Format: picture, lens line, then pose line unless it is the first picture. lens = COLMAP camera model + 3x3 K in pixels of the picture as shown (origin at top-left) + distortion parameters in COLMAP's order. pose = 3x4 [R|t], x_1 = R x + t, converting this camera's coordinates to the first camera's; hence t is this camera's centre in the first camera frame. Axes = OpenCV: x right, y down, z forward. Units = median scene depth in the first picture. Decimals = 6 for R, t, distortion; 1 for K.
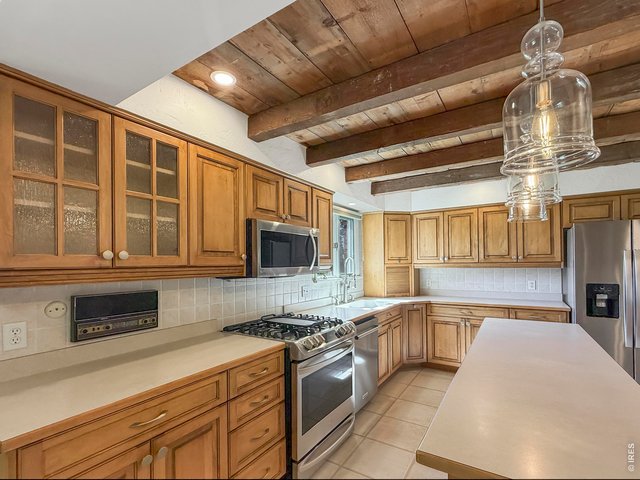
lens RADIAL K [[322.2, 0, 321.2], [0, 322.2, 259.1], [0, 0, 1]] dist [-0.000876, 0.000093]
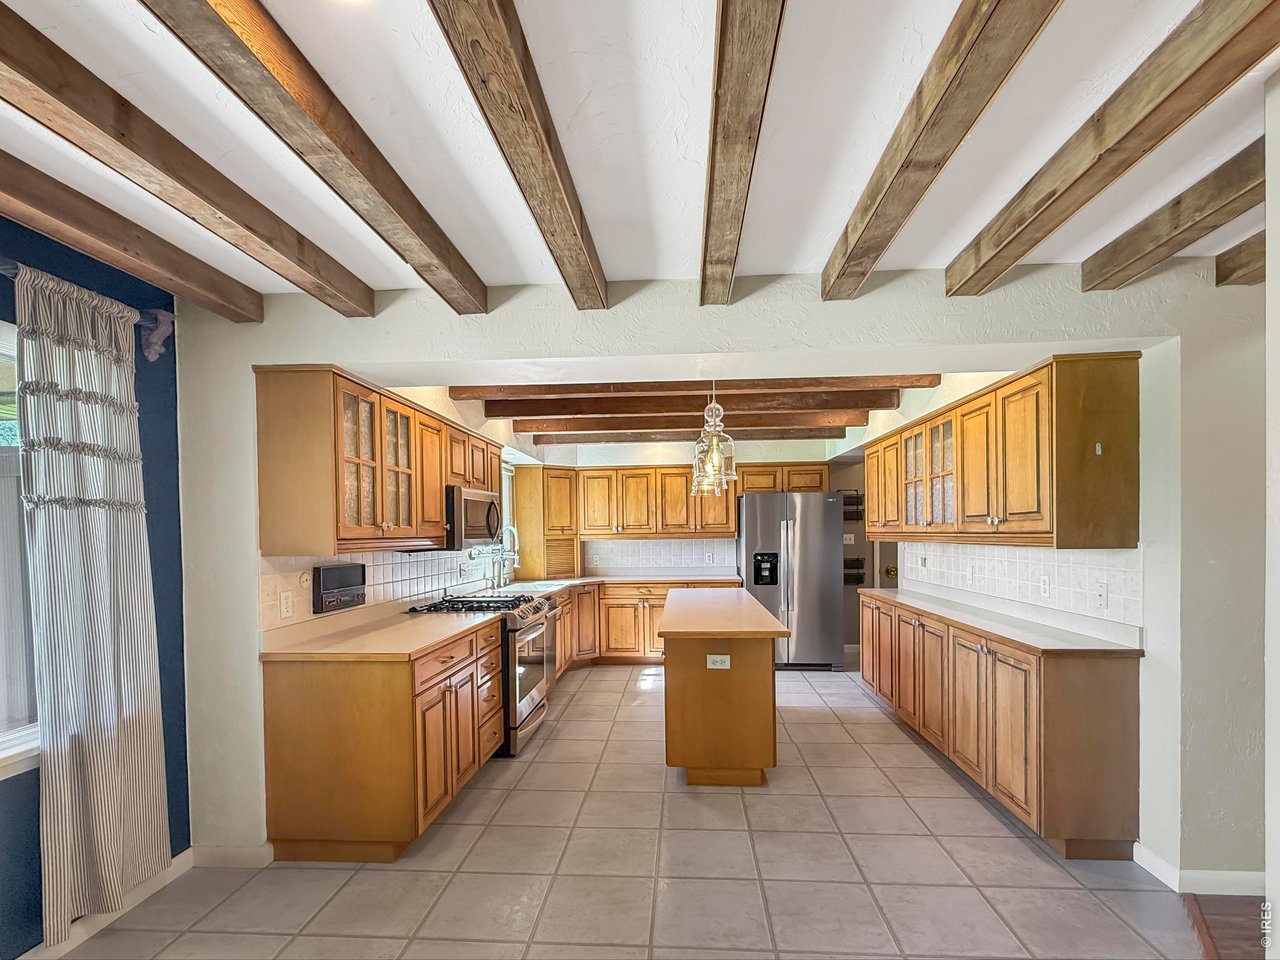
lens RADIAL K [[707.5, 0, 641.5], [0, 707.5, 522.6], [0, 0, 1]] dist [-0.002992, -0.000530]
pose [[0.885367, 0.004898, 0.464866, -0.441320], [-0.002012, 0.999975, -0.006705, -0.004642], [-0.464888, 0.005001, 0.885356, -0.675337]]
